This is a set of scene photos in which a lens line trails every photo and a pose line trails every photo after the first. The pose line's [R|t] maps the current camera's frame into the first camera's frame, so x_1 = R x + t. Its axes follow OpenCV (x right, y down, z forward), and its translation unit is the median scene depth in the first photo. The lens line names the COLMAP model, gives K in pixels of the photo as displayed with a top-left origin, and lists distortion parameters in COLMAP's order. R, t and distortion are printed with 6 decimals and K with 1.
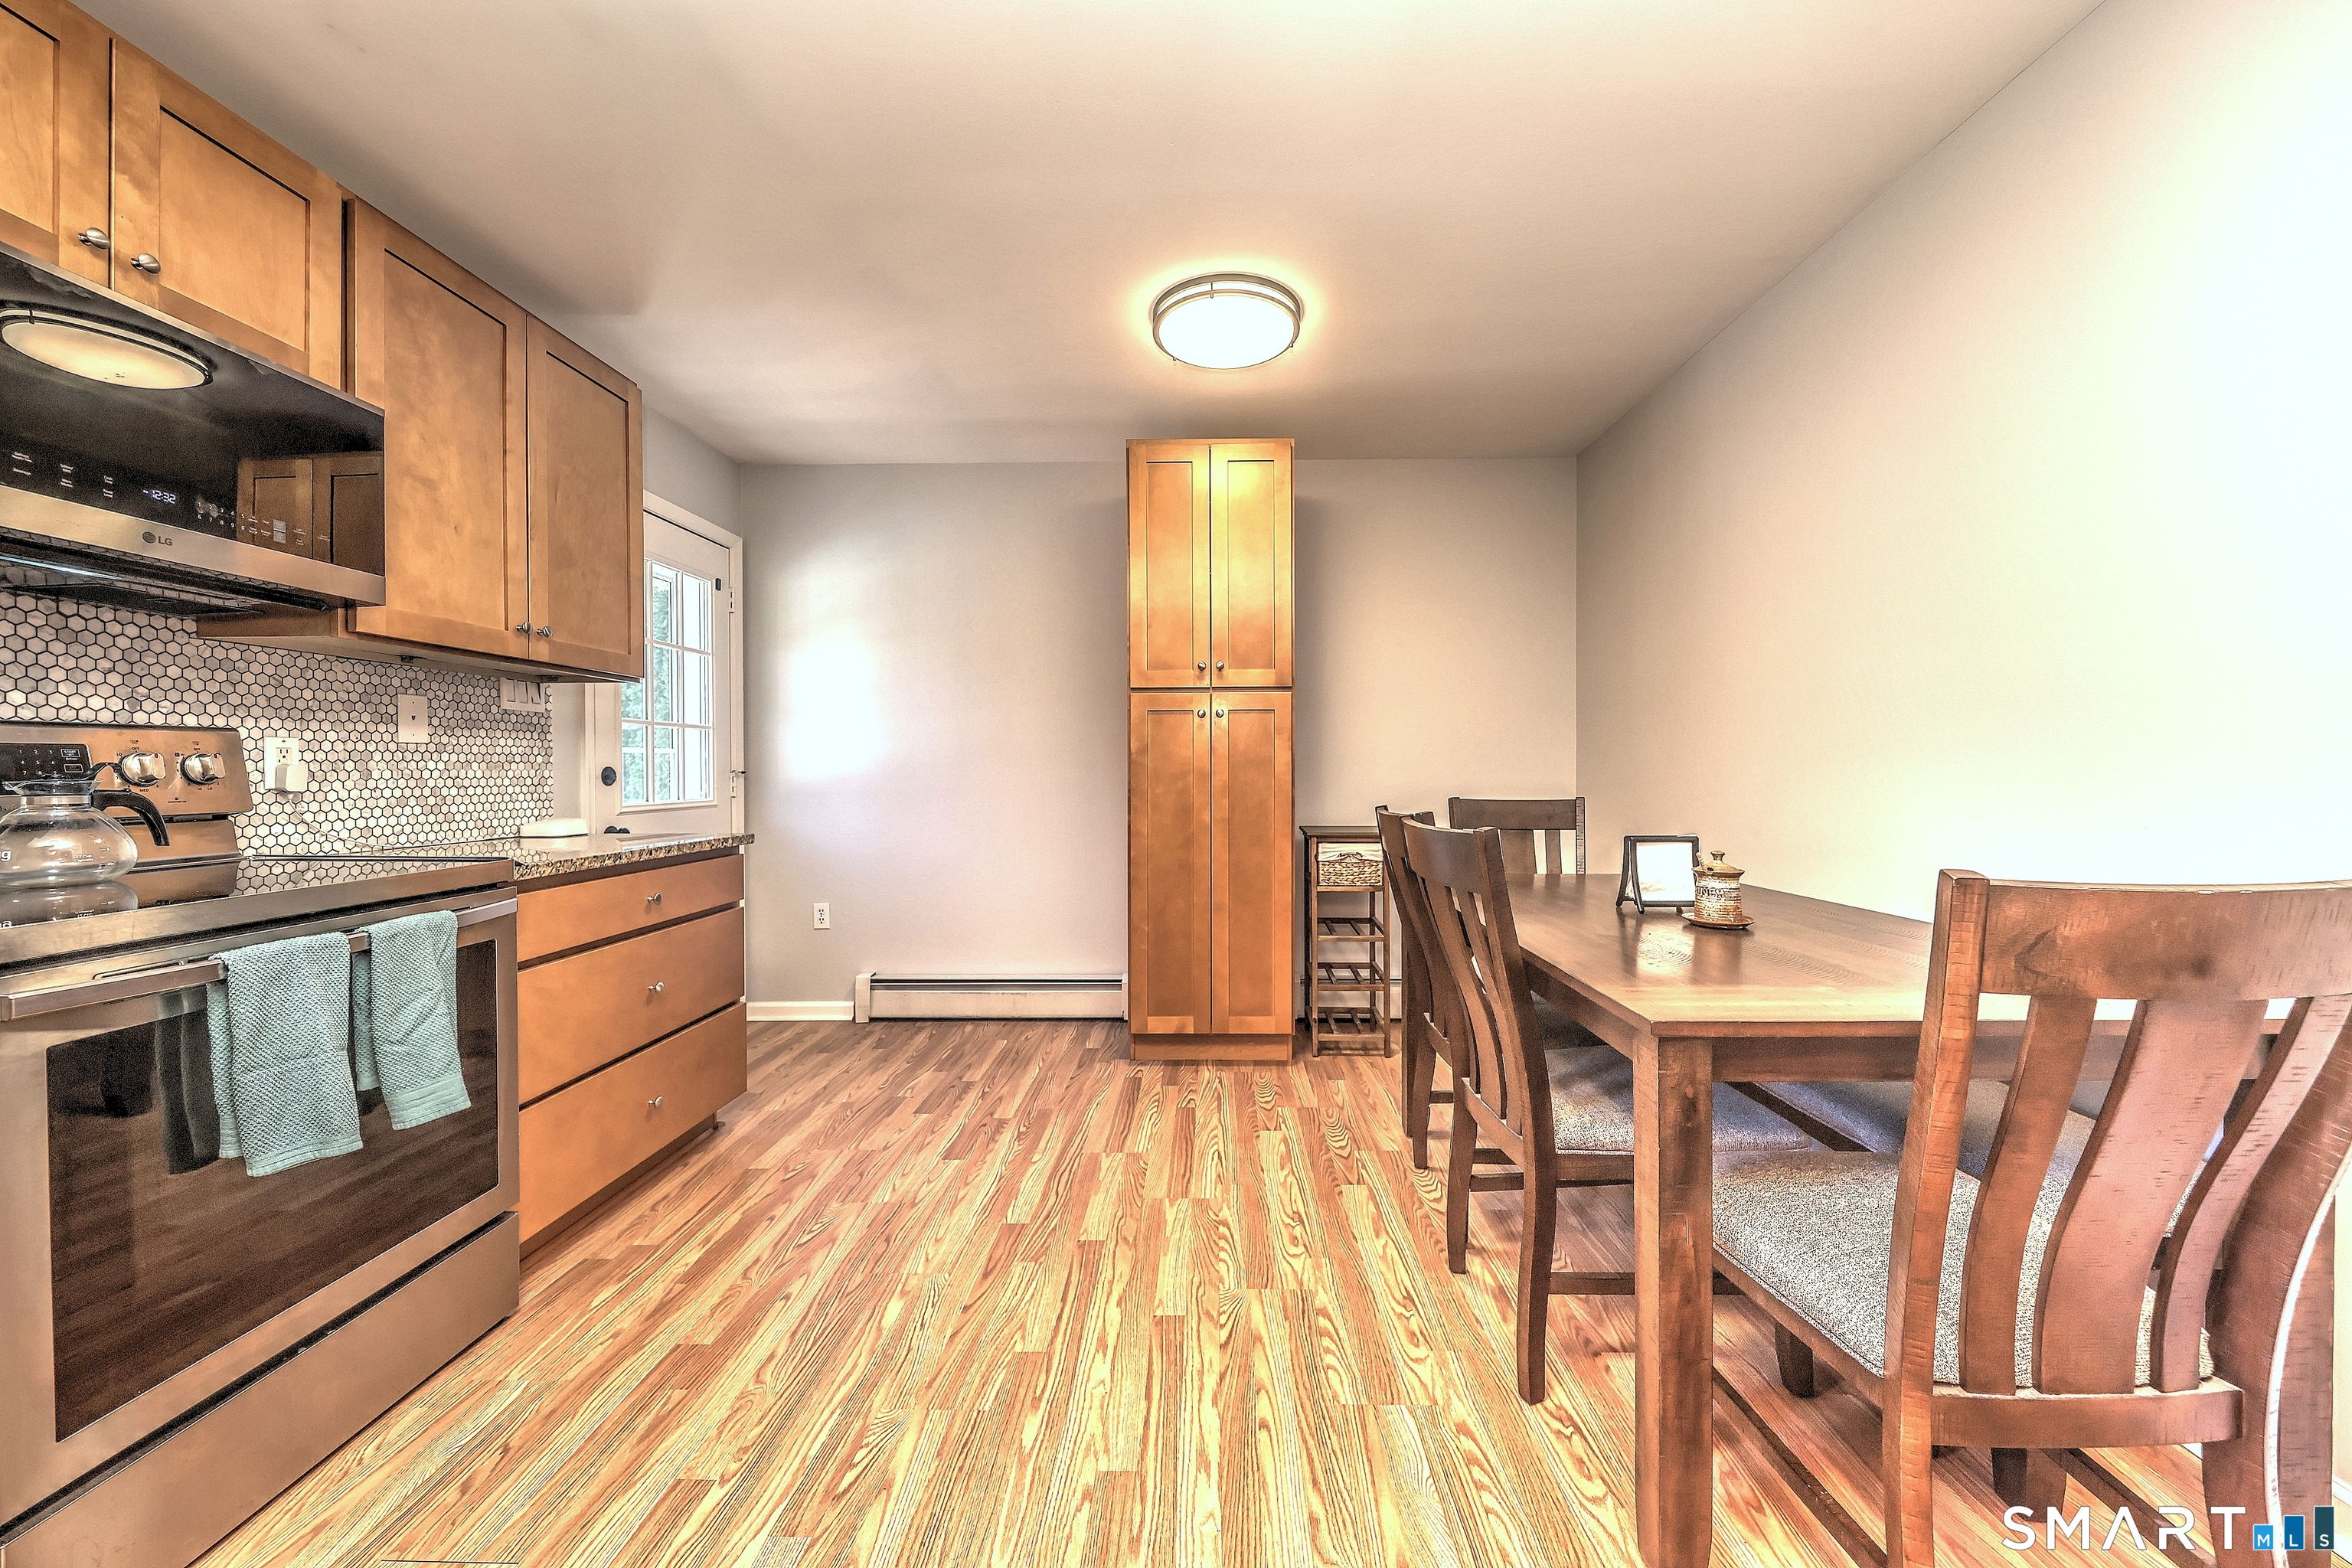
lens RADIAL K [[877.2, 0, 1181.2], [0, 877.2, 778.0], [0, 0, 1]] dist [0.001498, -0.000059]
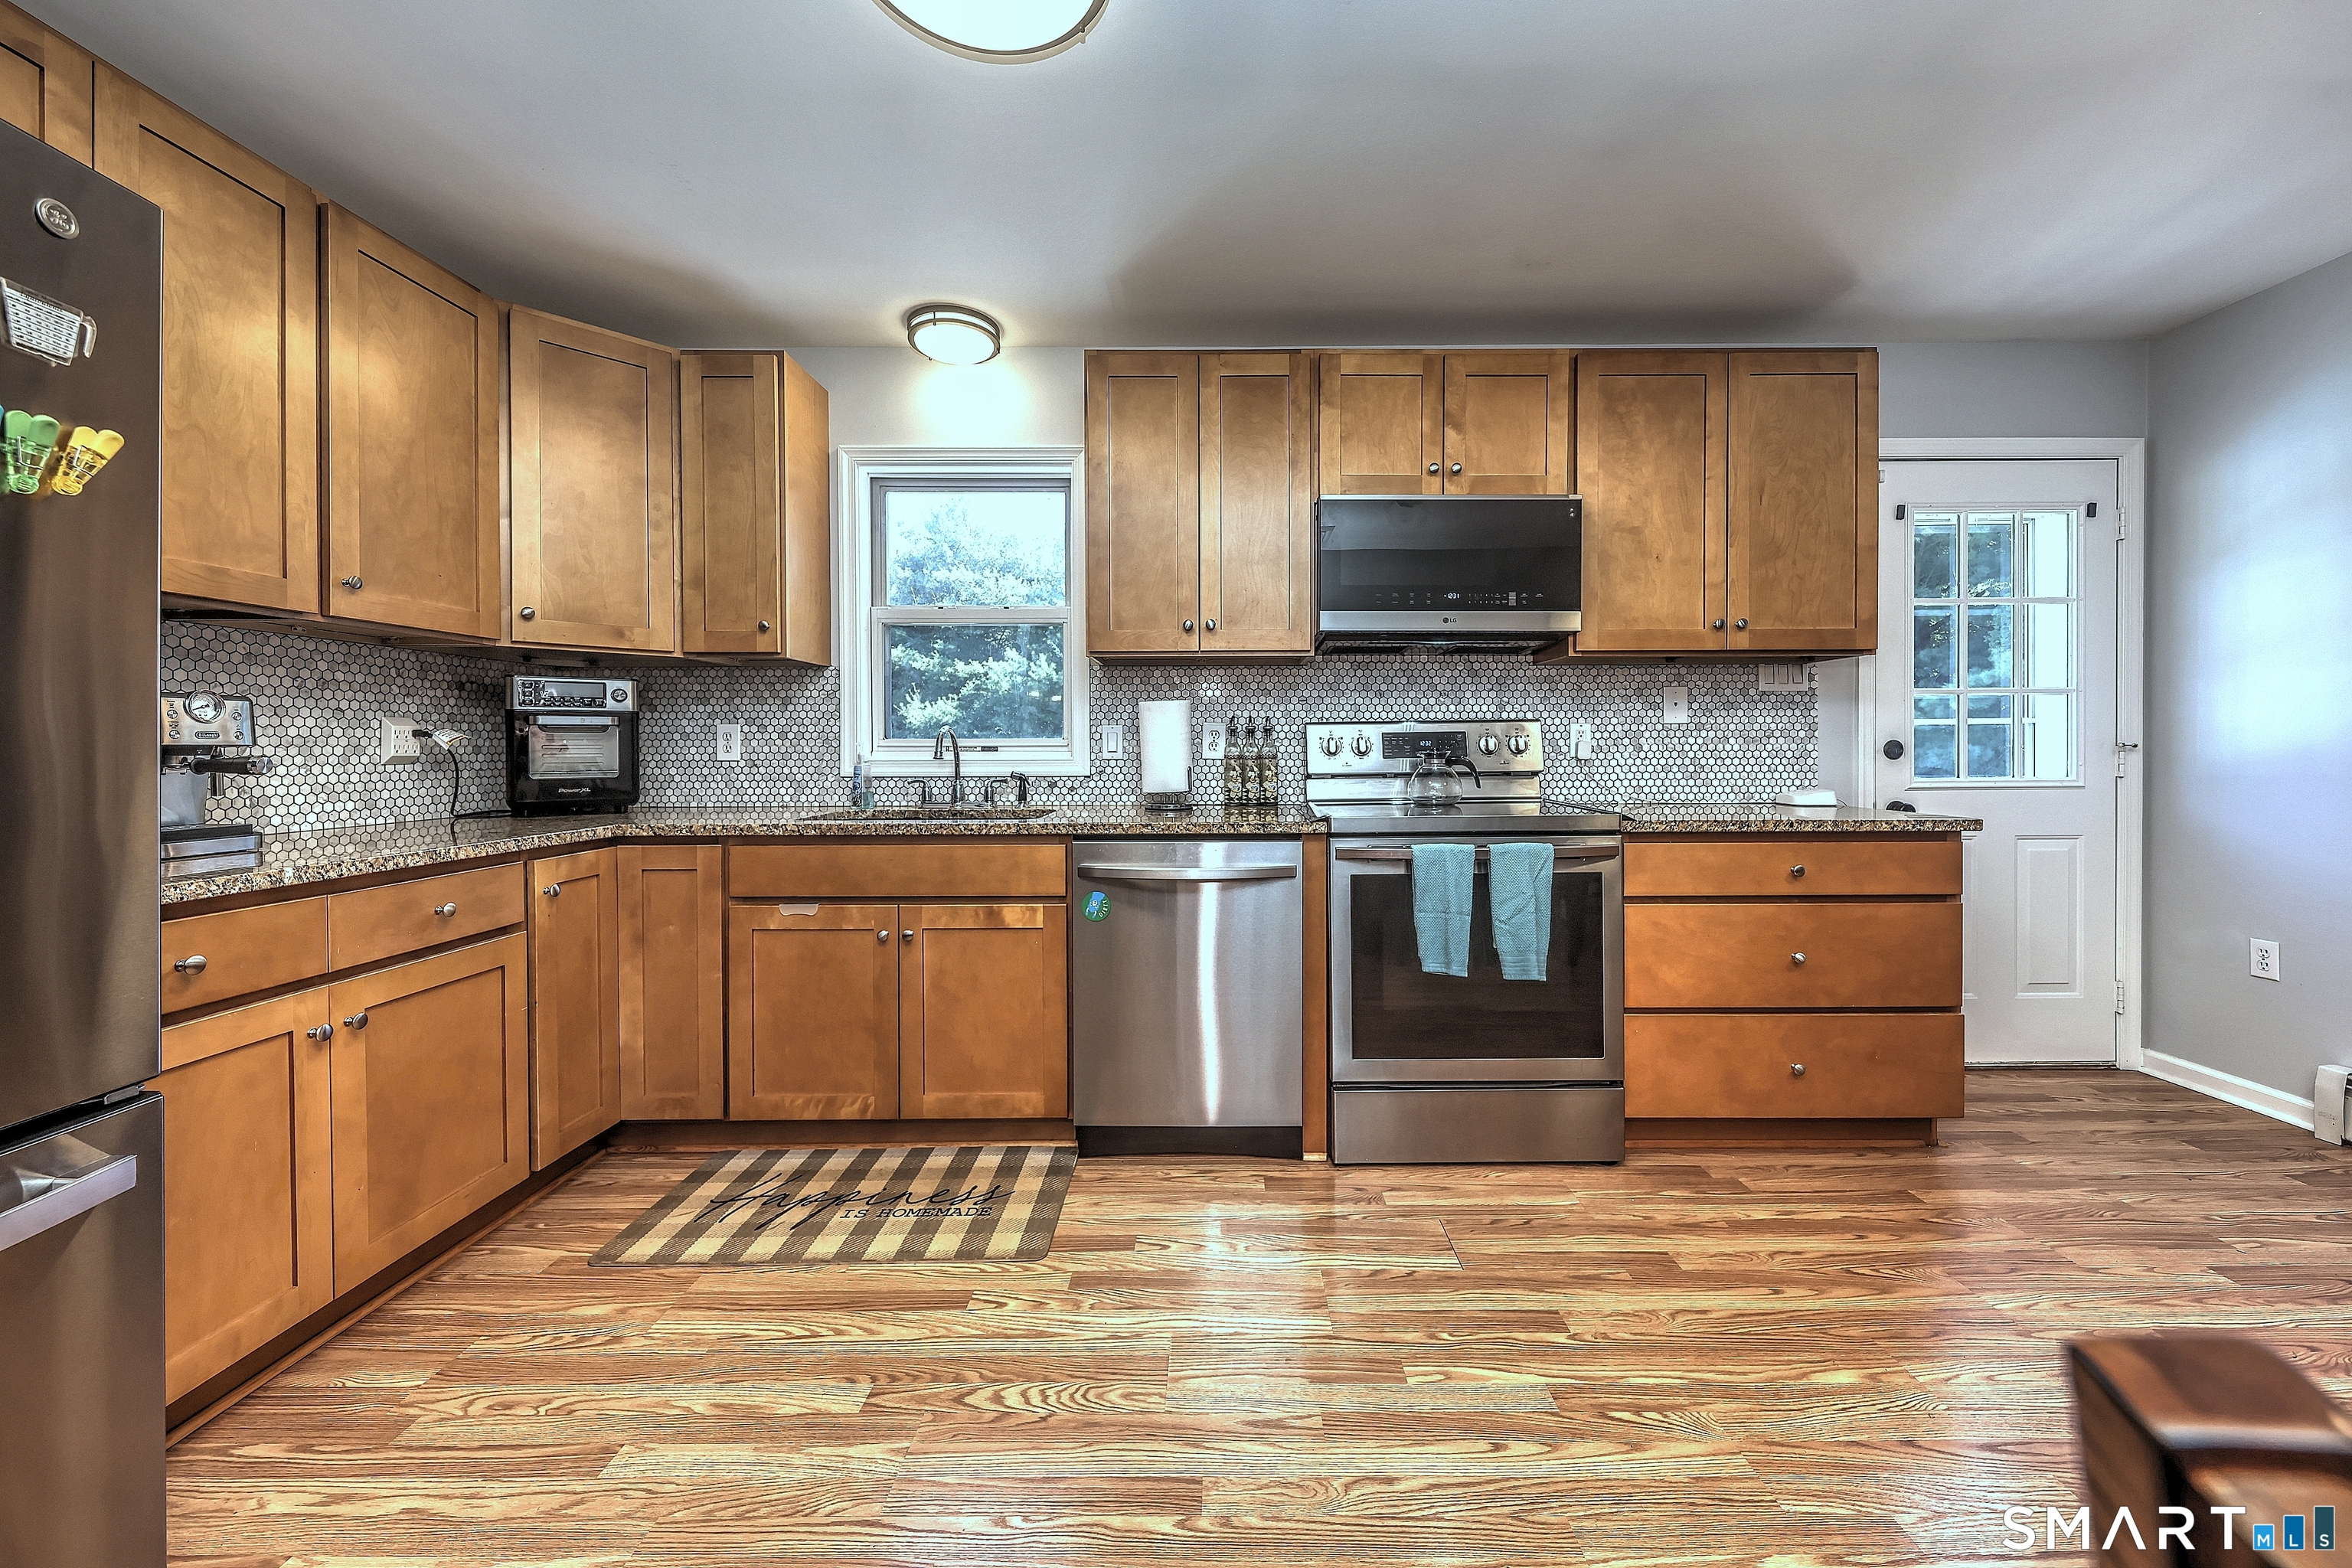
lens RADIAL K [[877.2, 0, 1212.0], [0, 877.2, 751.8], [0, 0, 1]] dist [0.001498, -0.000059]
pose [[0.012992, 0.009556, -0.999870, 0.427951], [-0.004476, 0.999945, 0.009499, -0.007627], [0.999906, 0.004352, 0.013034, 0.309834]]
